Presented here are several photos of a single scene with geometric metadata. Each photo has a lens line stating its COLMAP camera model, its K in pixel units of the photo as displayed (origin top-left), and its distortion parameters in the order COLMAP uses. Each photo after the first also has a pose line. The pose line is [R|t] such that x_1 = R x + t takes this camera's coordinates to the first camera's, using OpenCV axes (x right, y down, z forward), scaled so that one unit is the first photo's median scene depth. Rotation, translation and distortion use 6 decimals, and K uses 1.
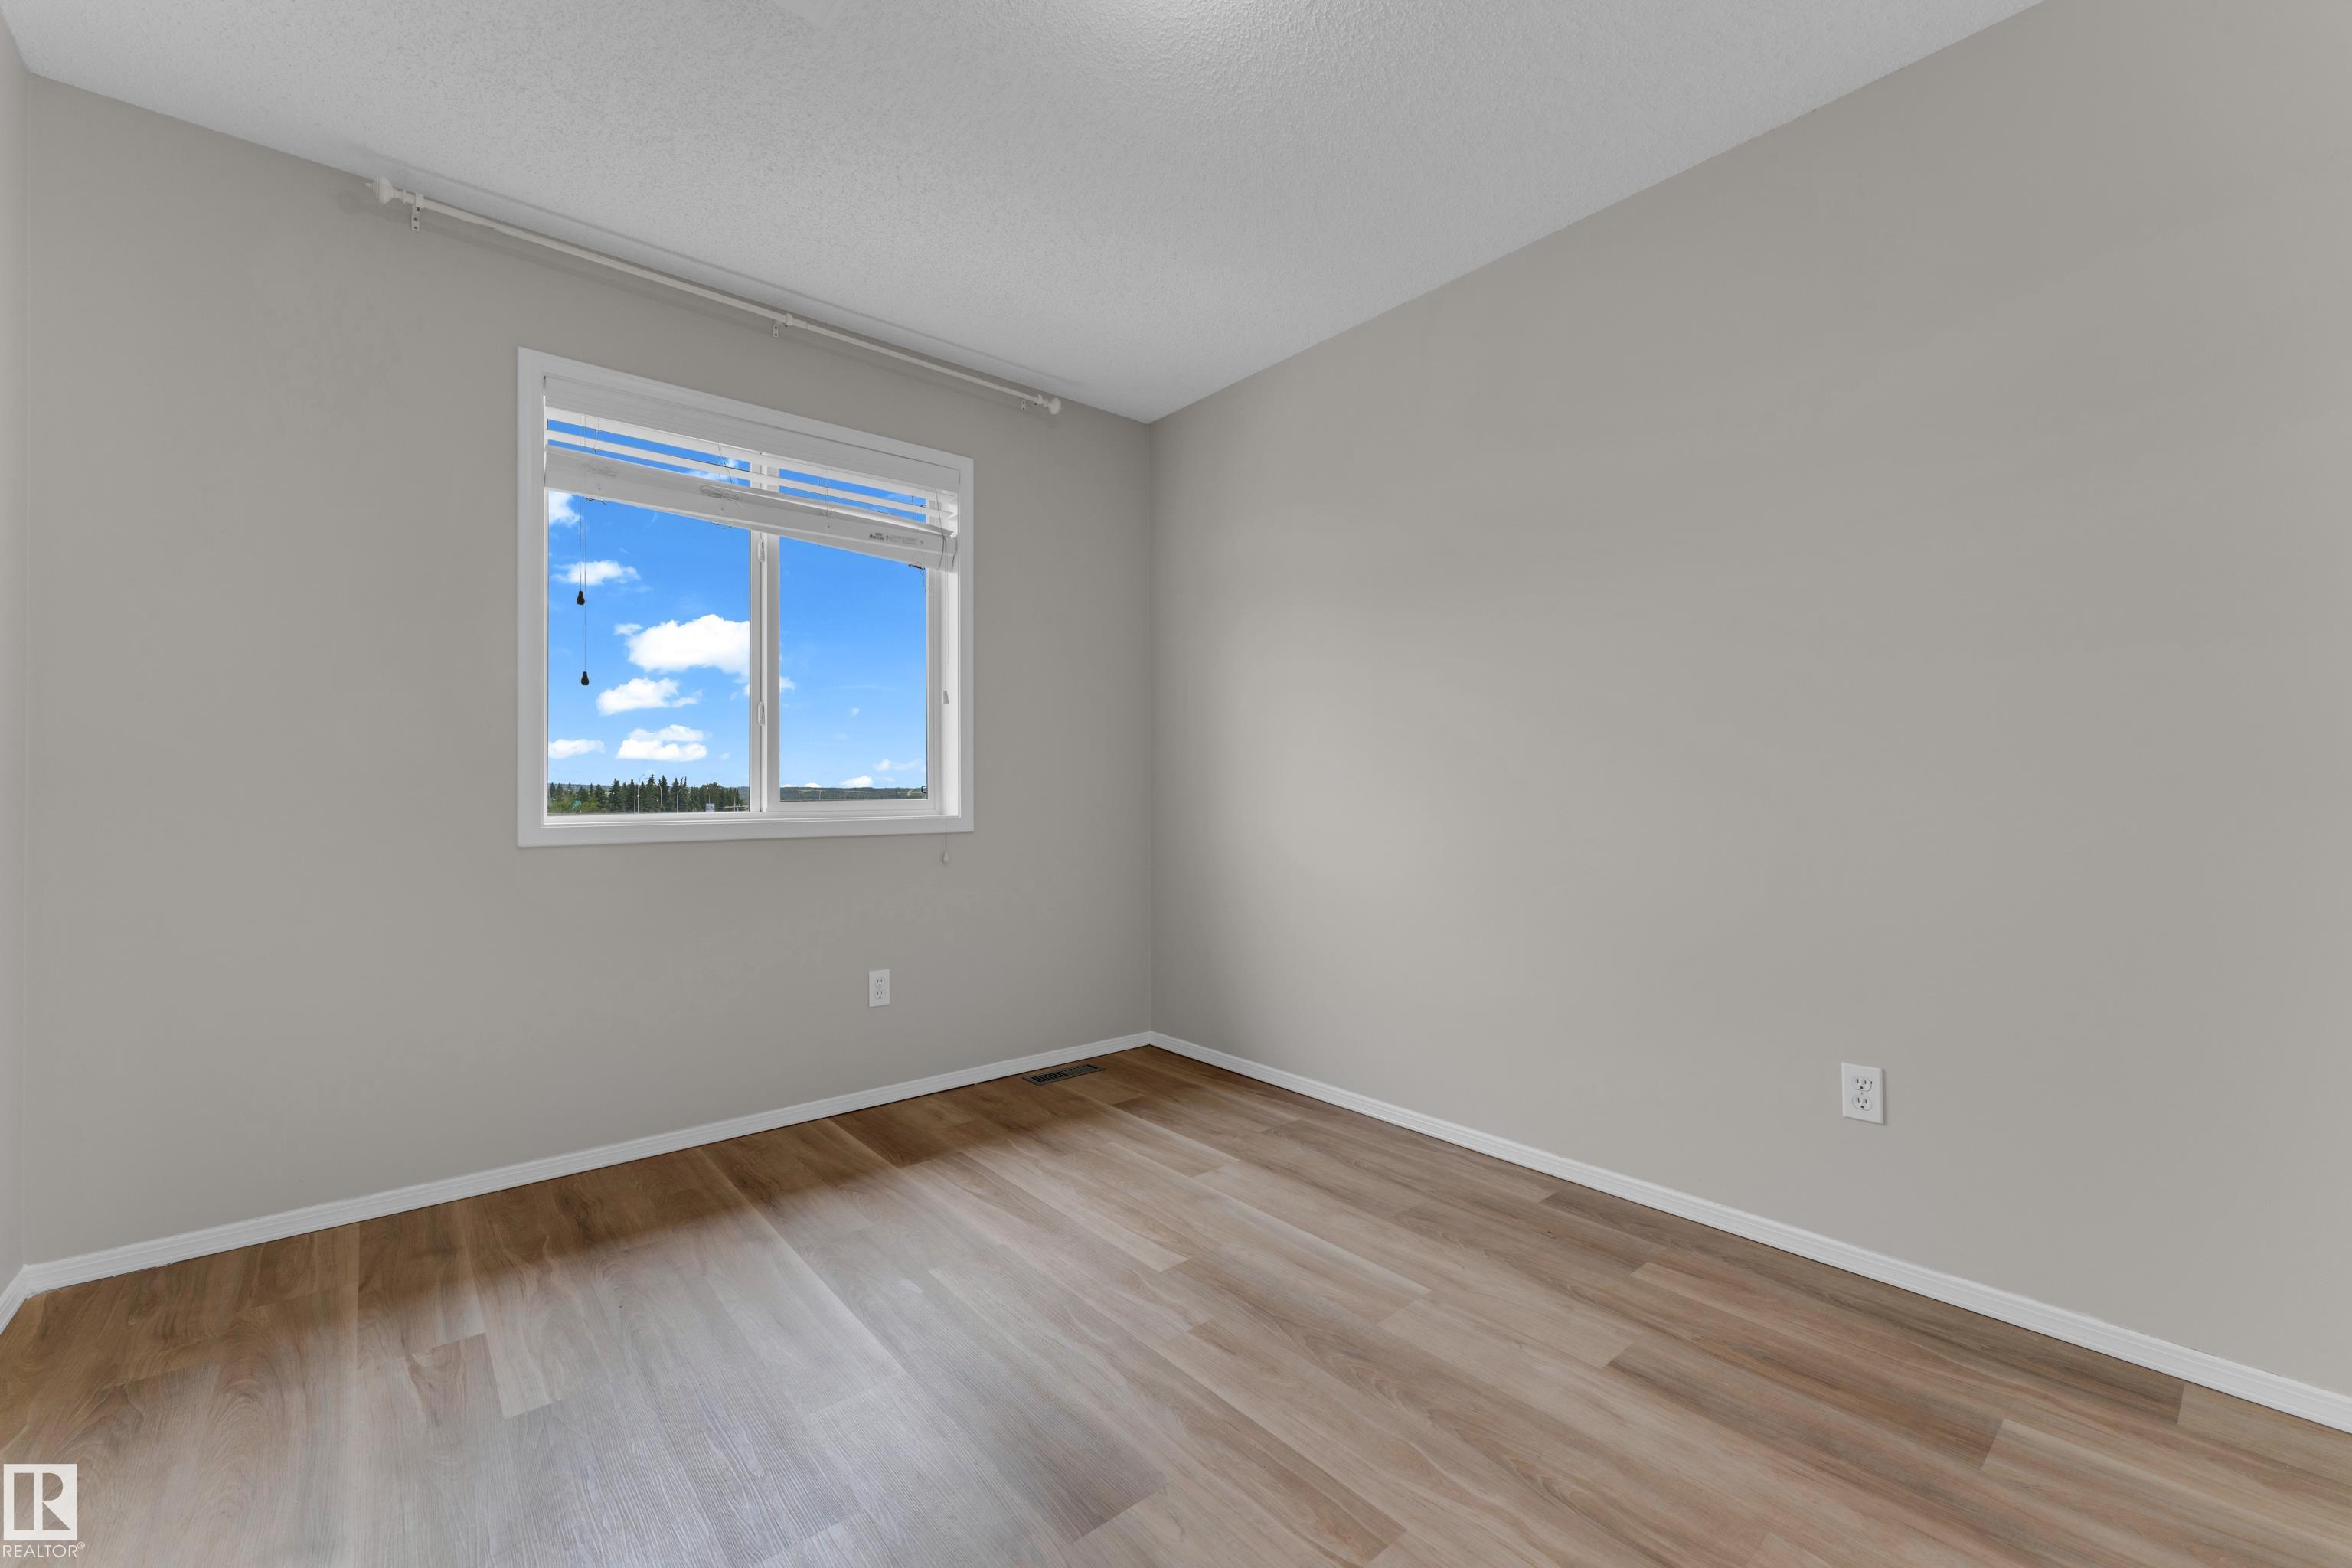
lens RADIAL K [[942.9, 0, 1173.9], [0, 942.9, 788.1], [0, 0, 1]] dist [-0.000431, -0.000216]
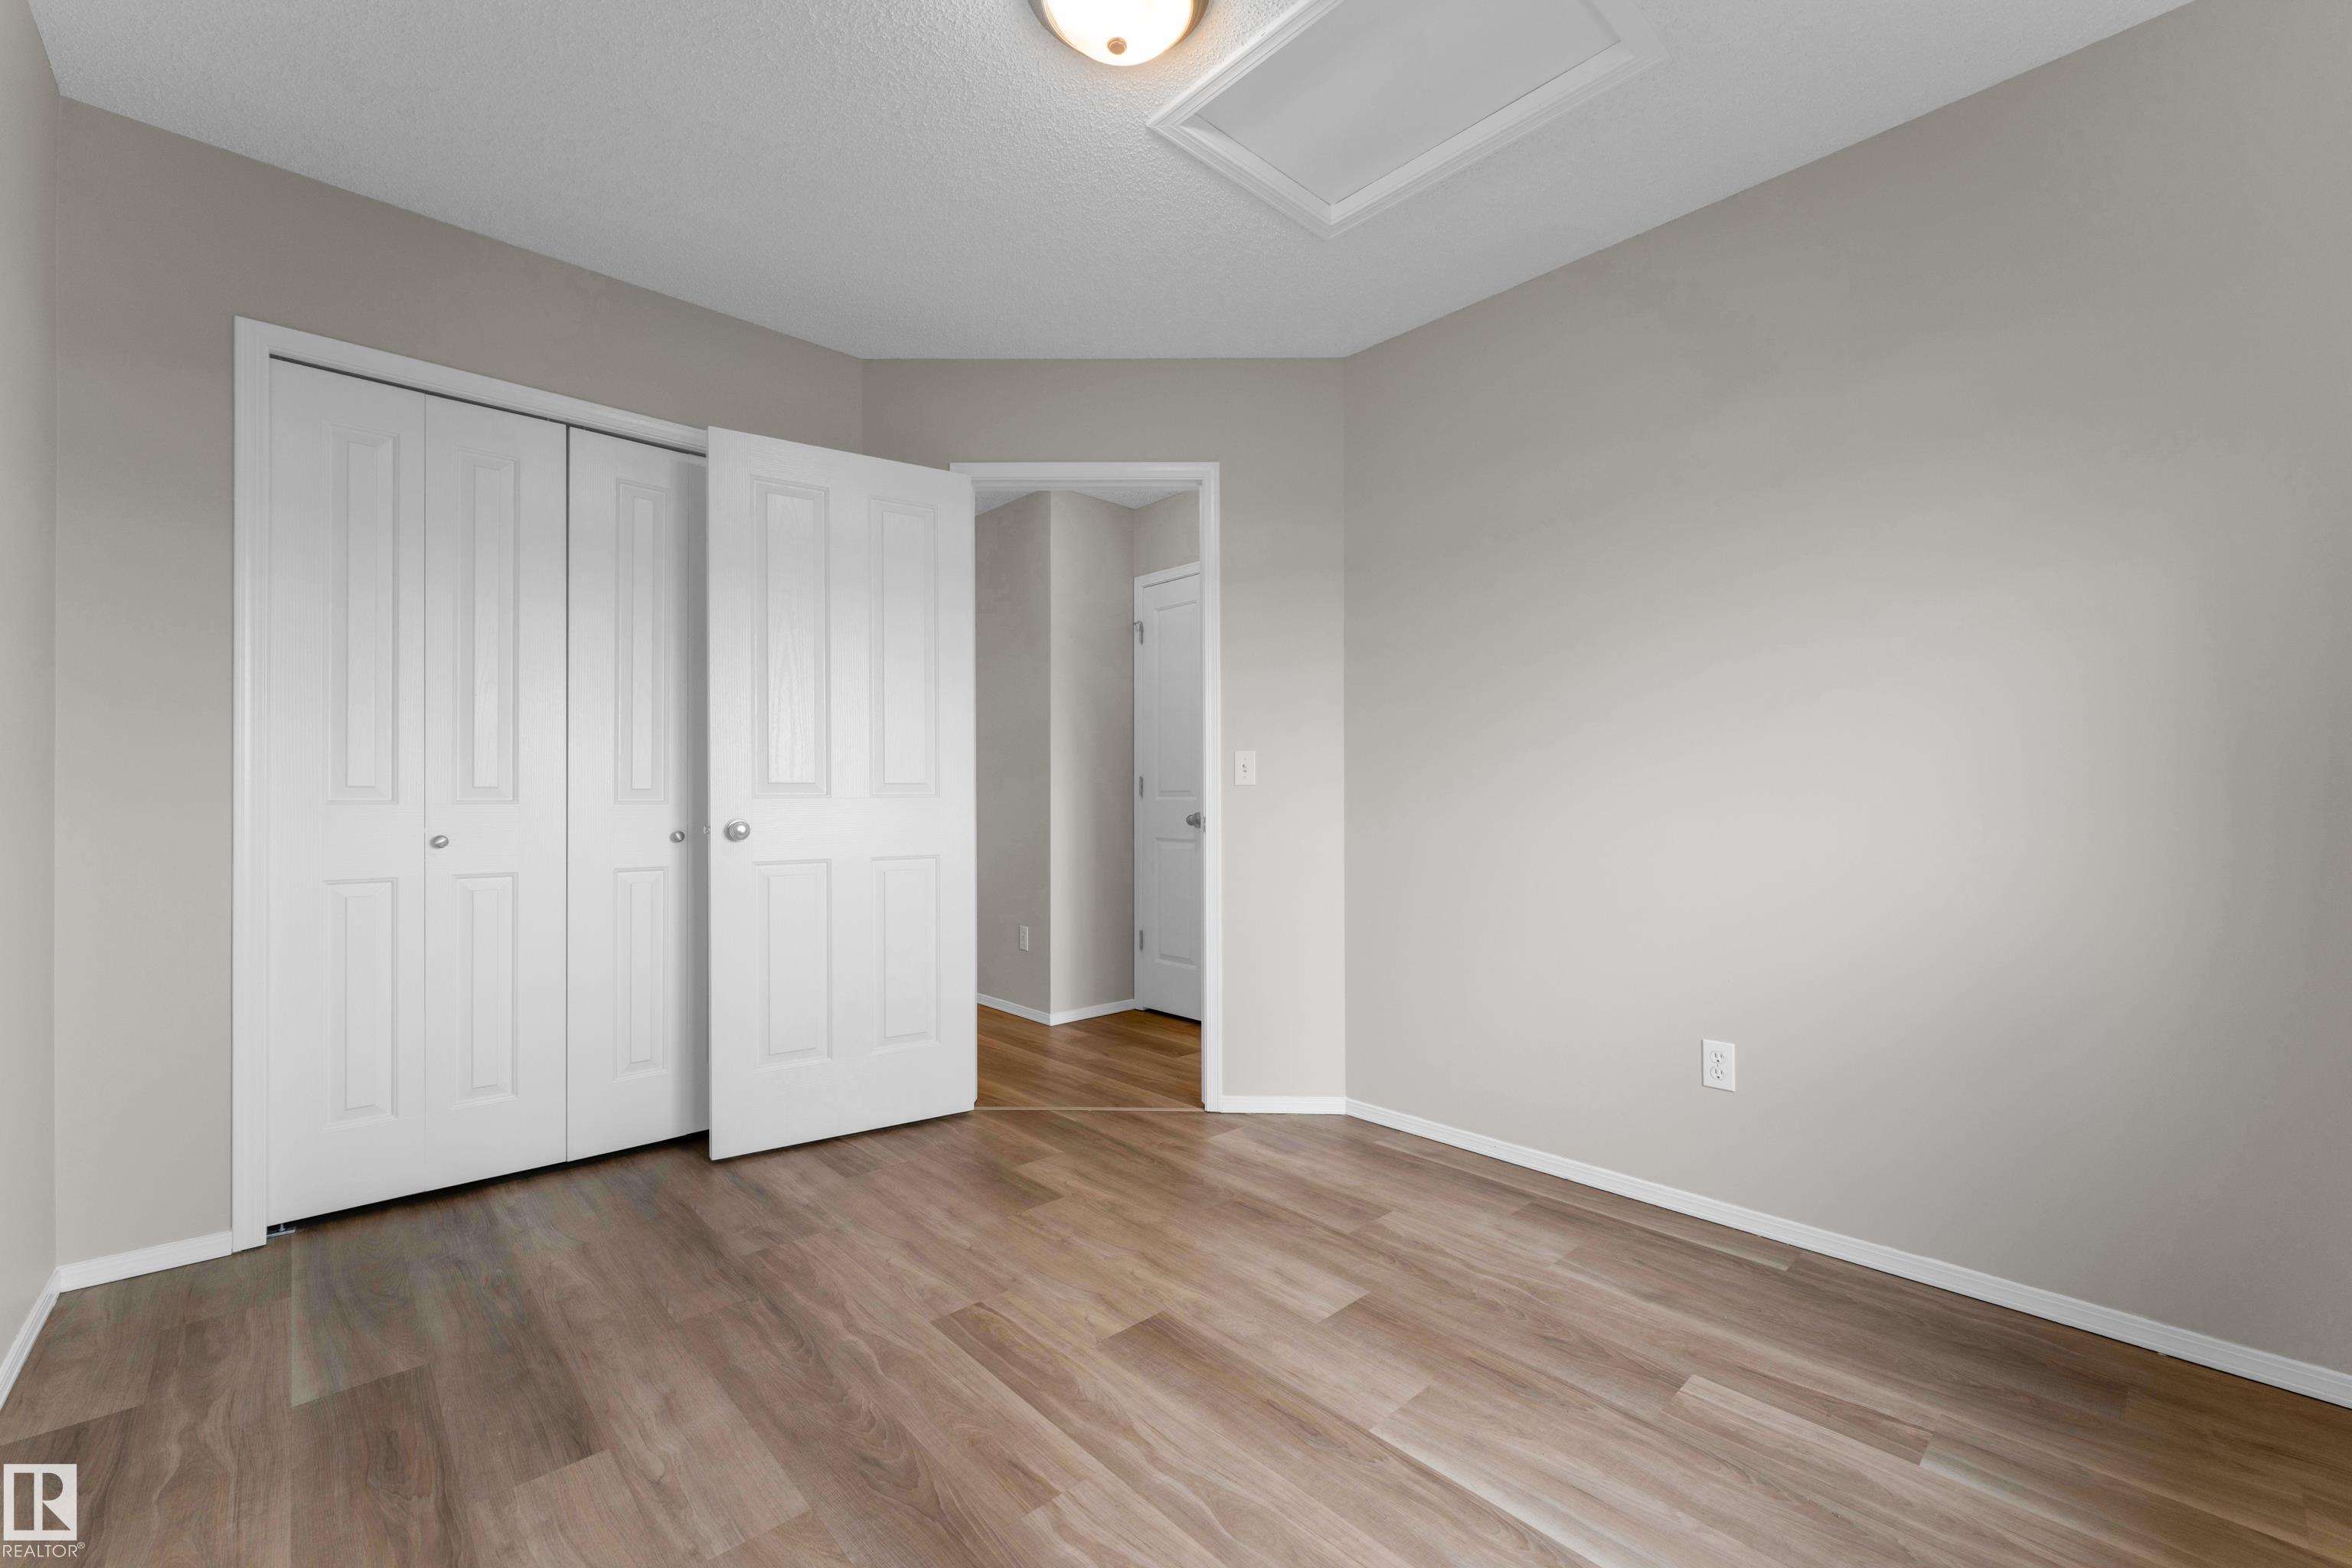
lens RADIAL K [[942.9, 0, 1173.9], [0, 942.9, 788.1], [0, 0, 1]] dist [-0.000431, -0.000216]
pose [[-0.999219, 0.002031, -0.039472, -0.055879], [0.002528, 0.999918, -0.012544, -0.005372], [0.039443, -0.012634, -0.999142, 1.985903]]
